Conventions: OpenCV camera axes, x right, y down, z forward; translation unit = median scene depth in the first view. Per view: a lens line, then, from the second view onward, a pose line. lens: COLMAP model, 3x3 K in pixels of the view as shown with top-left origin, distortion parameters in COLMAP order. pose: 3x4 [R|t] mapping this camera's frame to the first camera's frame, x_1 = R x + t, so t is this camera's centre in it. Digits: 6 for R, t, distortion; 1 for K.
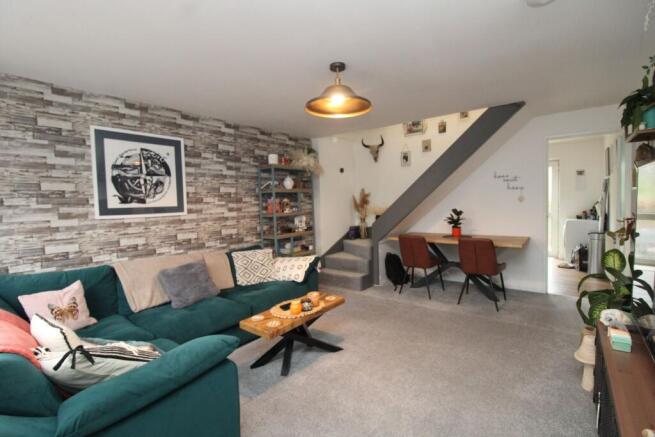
lens RADIAL K [[303.1, 0, 327.5], [0, 303.1, 218.5], [0, 0, 1]] dist [-0.022962, -0.000121]
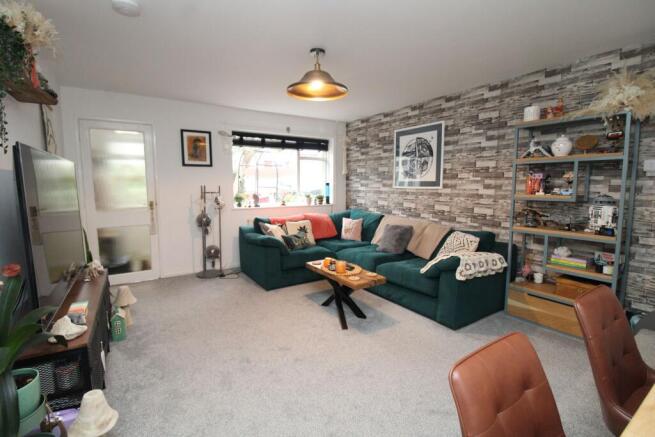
lens RADIAL K [[303.1, 0, 327.5], [0, 303.1, 218.5], [0, 0, 1]] dist [-0.022962, -0.000121]
pose [[-0.321601, 0.139155, -0.936594, 0.755842], [-0.037540, 0.986491, 0.159458, -0.068224], [0.946131, 0.086442, -0.312032, 0.964463]]
